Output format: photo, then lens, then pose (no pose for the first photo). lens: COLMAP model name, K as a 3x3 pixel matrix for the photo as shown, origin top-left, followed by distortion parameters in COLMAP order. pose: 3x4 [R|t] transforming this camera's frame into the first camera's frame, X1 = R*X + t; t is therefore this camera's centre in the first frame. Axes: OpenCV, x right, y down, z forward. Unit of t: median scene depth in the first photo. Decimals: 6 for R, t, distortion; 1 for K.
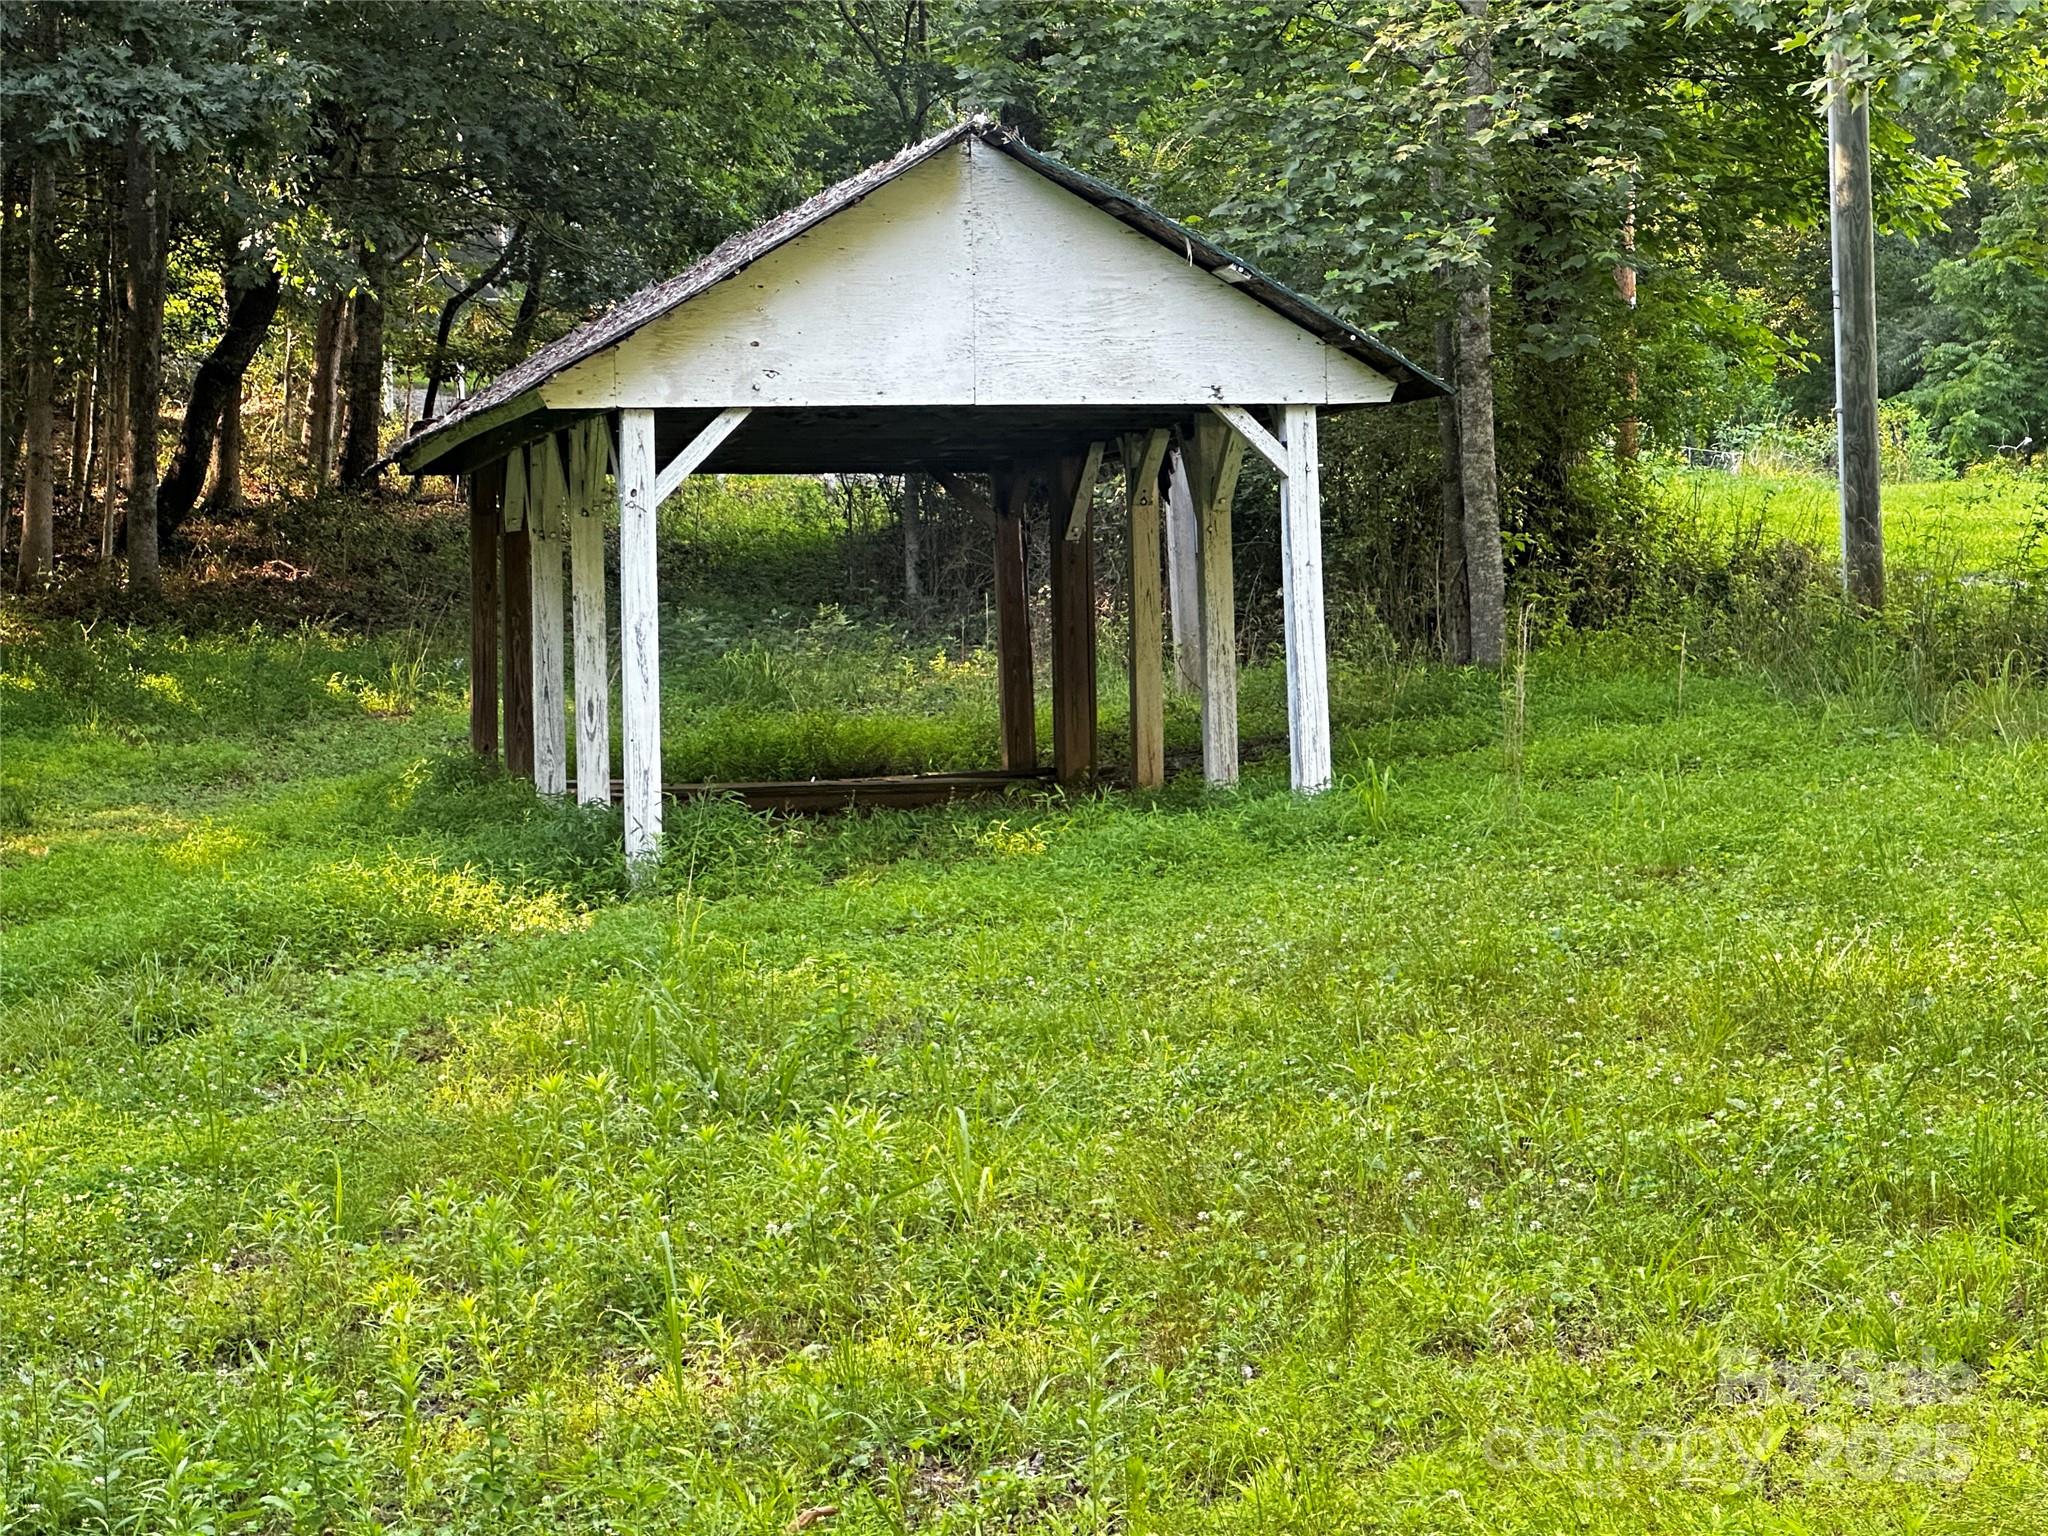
lens RADIAL K [[4749.1, 0, 1024.0], [0, 4749.1, 768.0], [0, 0, 1]] dist [0.085062, 0.305542]
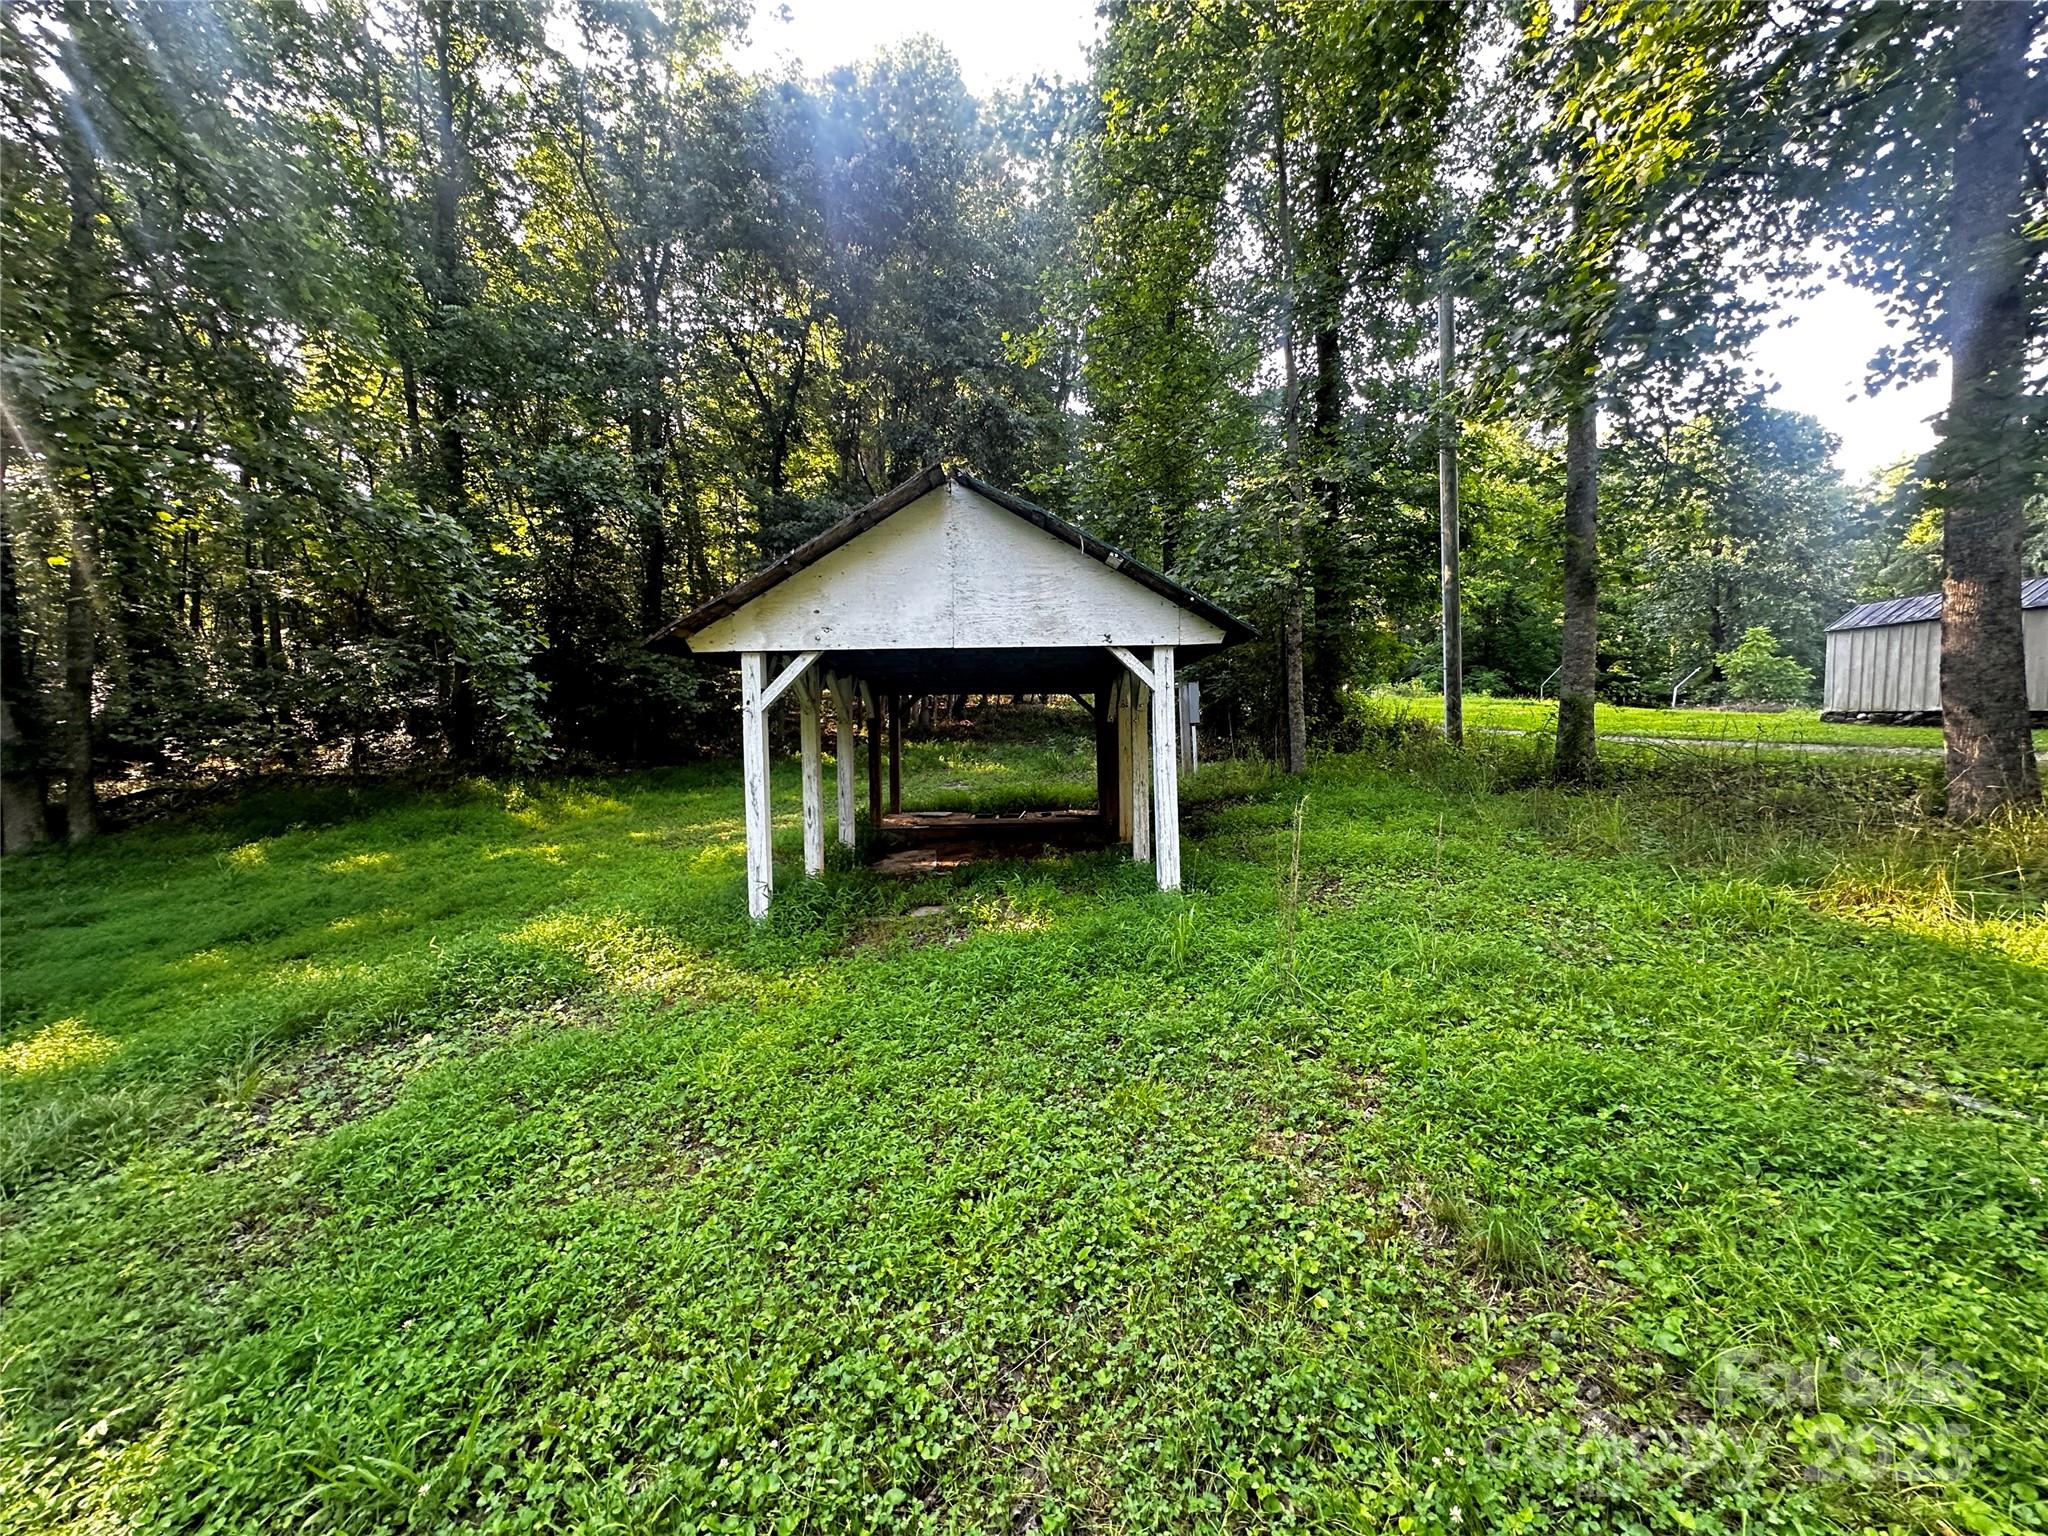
lens RADIAL K [[820.6, 0, 1024.4], [0, 820.6, 771.4], [0, 0, 1]] dist [-0.001820, 0.000102]
pose [[0.971119, 0.016255, -0.238040, 0.079139], [-0.009554, 0.999526, 0.029276, -0.041853], [0.238403, -0.026157, 0.970814, 0.719406]]
